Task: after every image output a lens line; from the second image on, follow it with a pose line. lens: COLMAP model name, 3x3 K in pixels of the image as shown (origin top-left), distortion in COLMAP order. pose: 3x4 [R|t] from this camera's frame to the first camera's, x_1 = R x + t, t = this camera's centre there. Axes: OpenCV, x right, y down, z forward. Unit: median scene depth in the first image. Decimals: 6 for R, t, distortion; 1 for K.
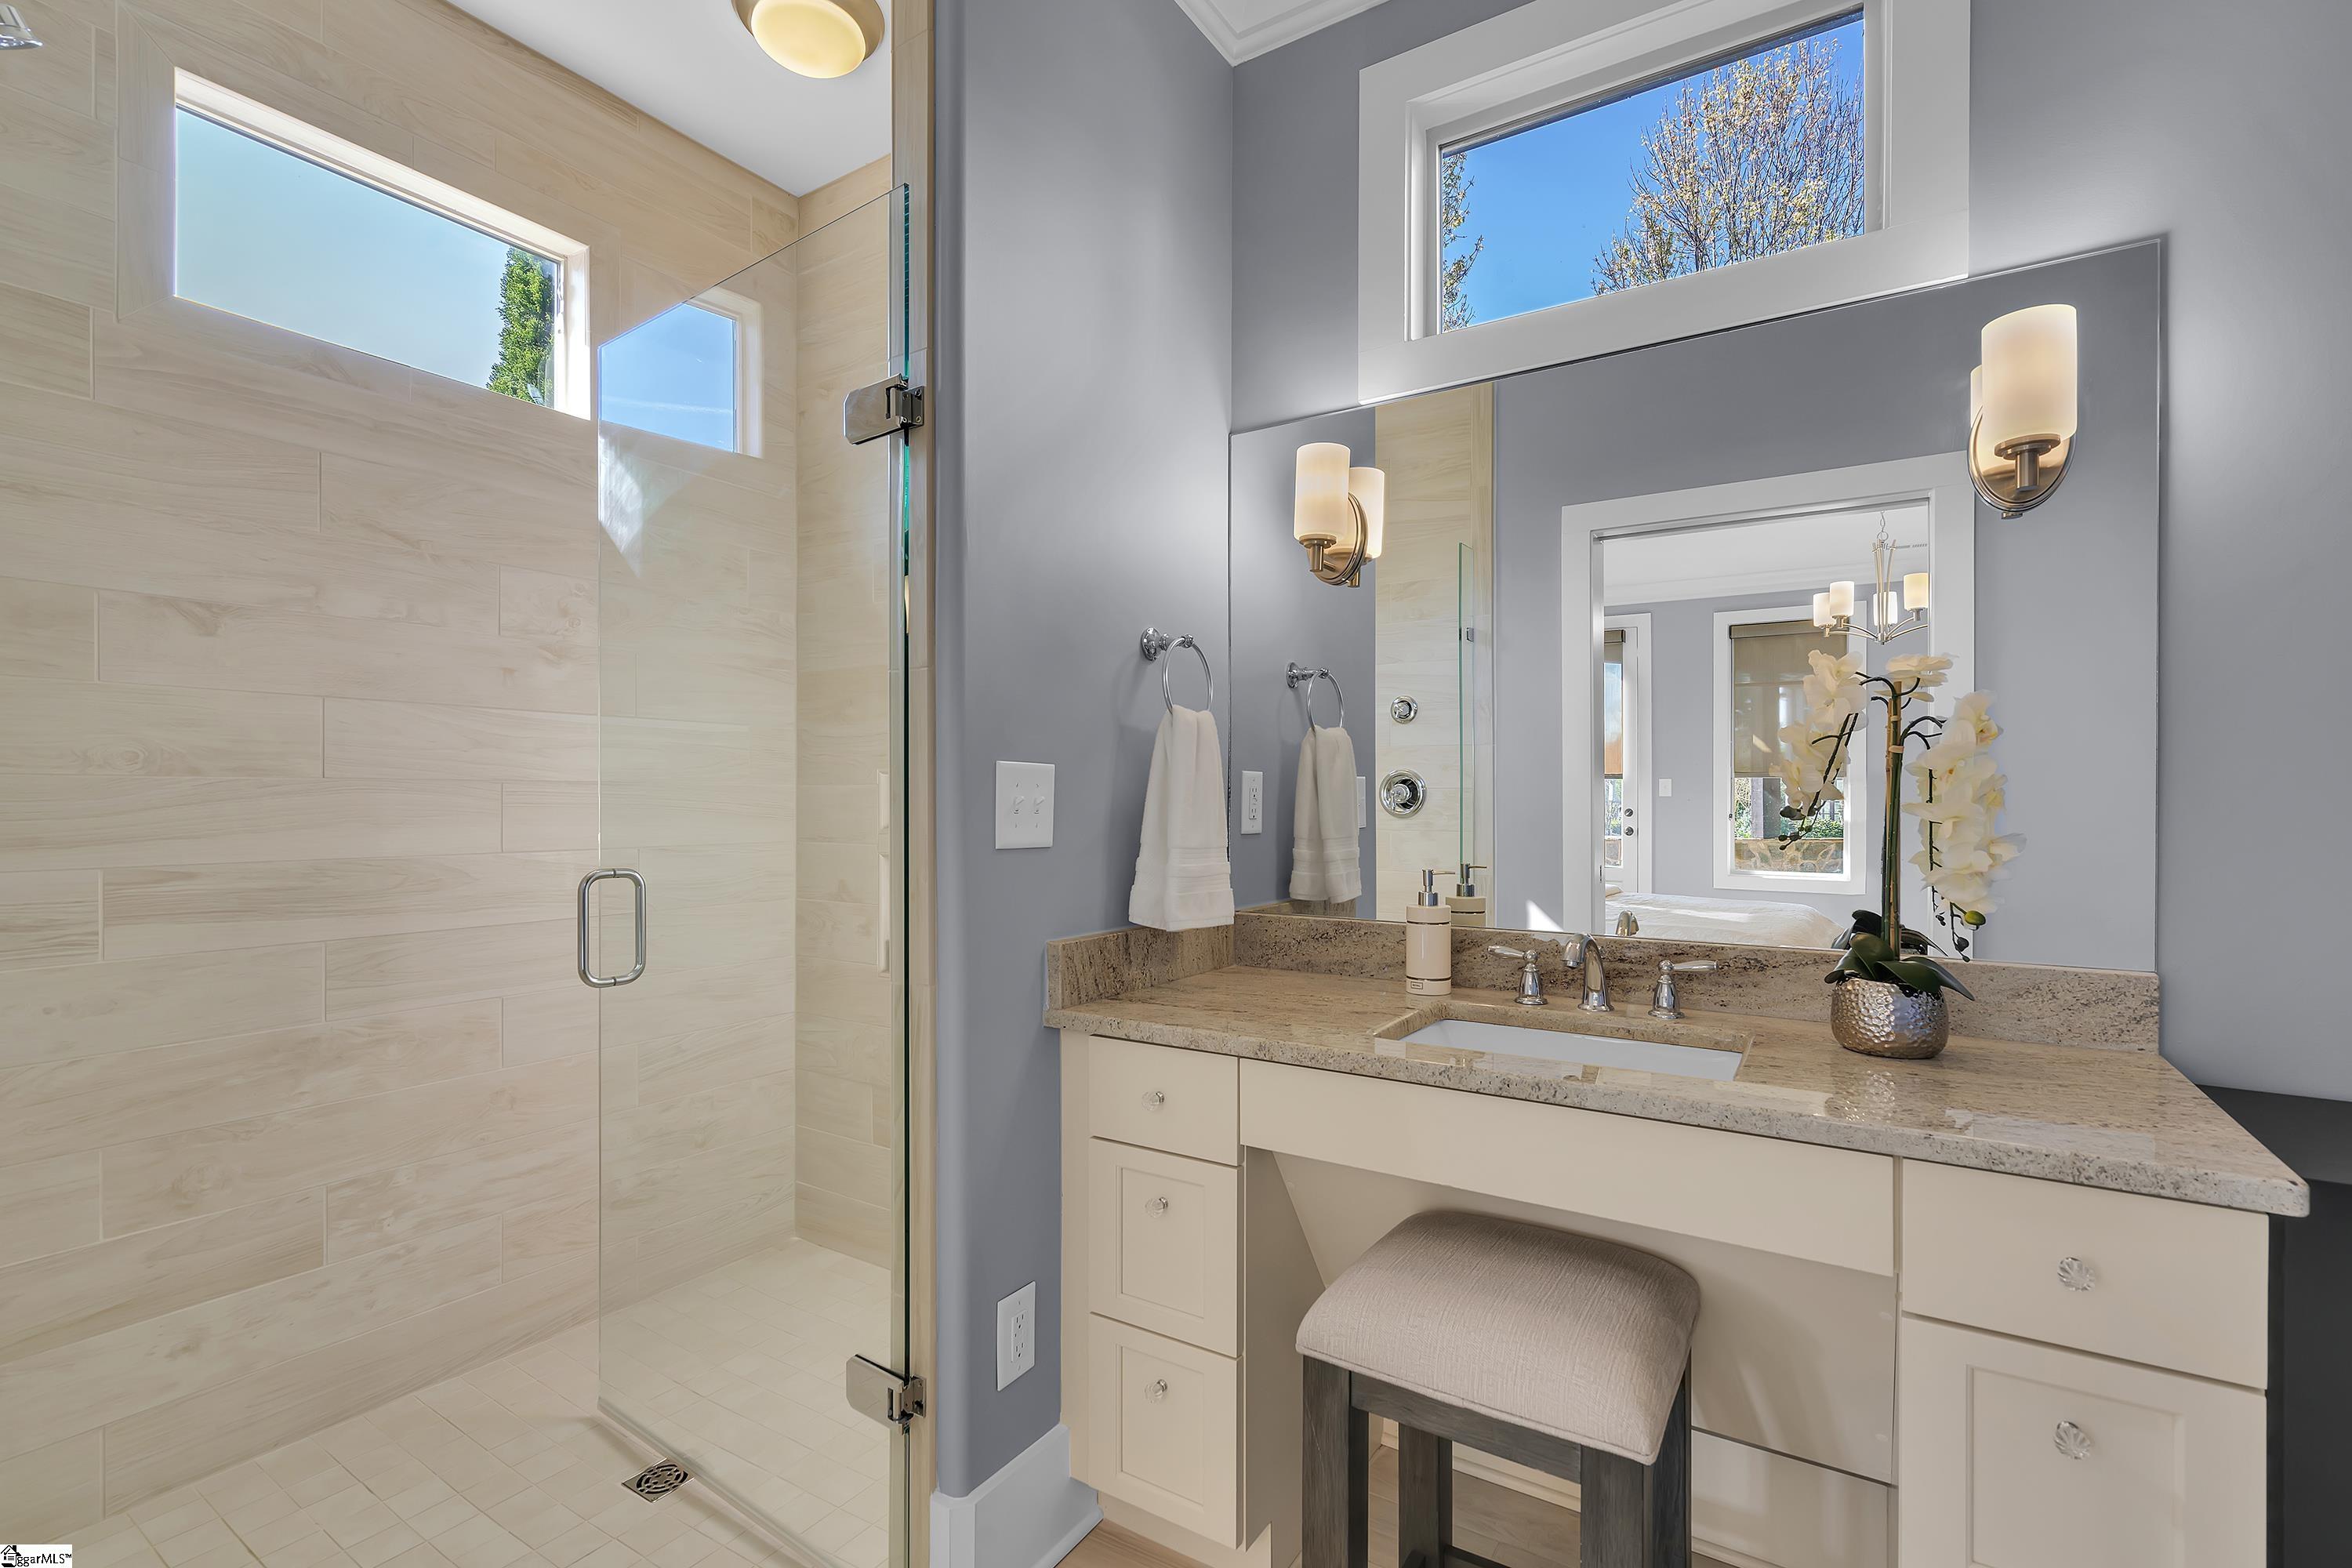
lens RADIAL K [[1075.5, 0, 1180.7], [0, 1075.5, 799.2], [0, 0, 1]] dist [-0.002079, -0.000359]
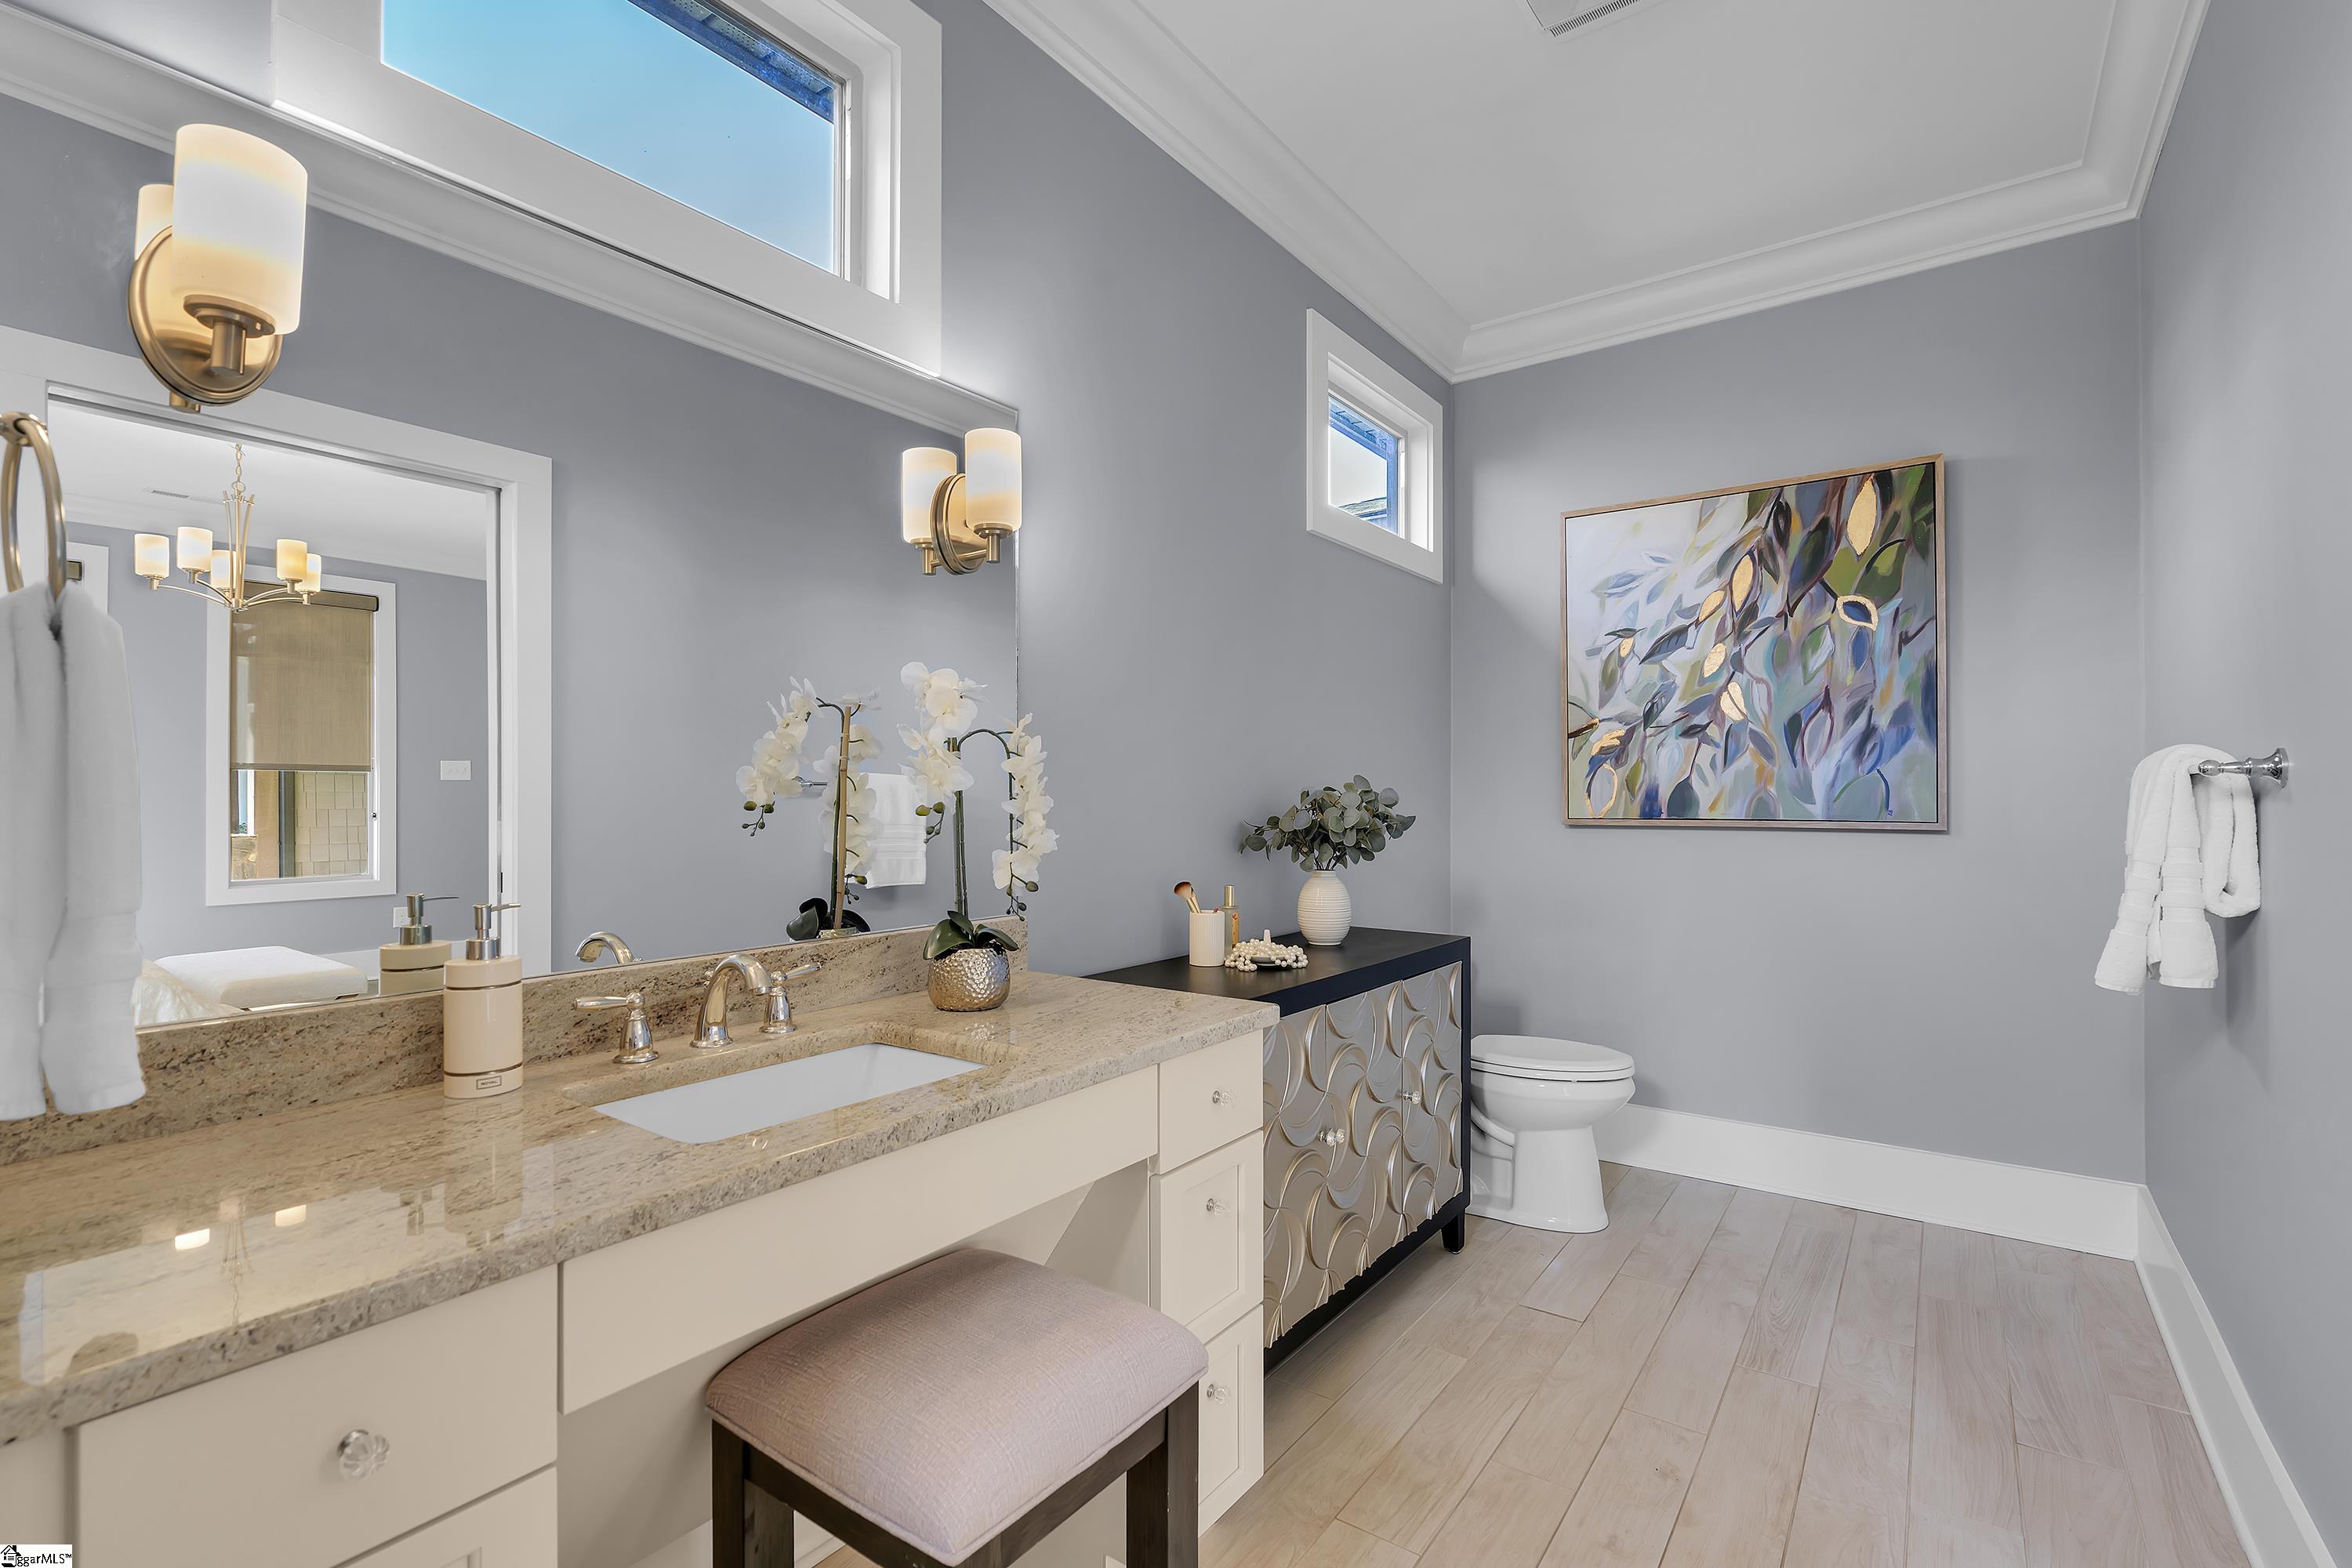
lens RADIAL K [[1075.5, 0, 1180.5], [0, 1075.5, 779.1], [0, 0, 1]] dist [-0.002079, -0.000359]
pose [[0.062926, 0.008828, 0.997979, -0.459352], [0.000879, 0.999960, -0.008901, -0.007134], [-0.998018, 0.001437, 0.062916, 0.597235]]
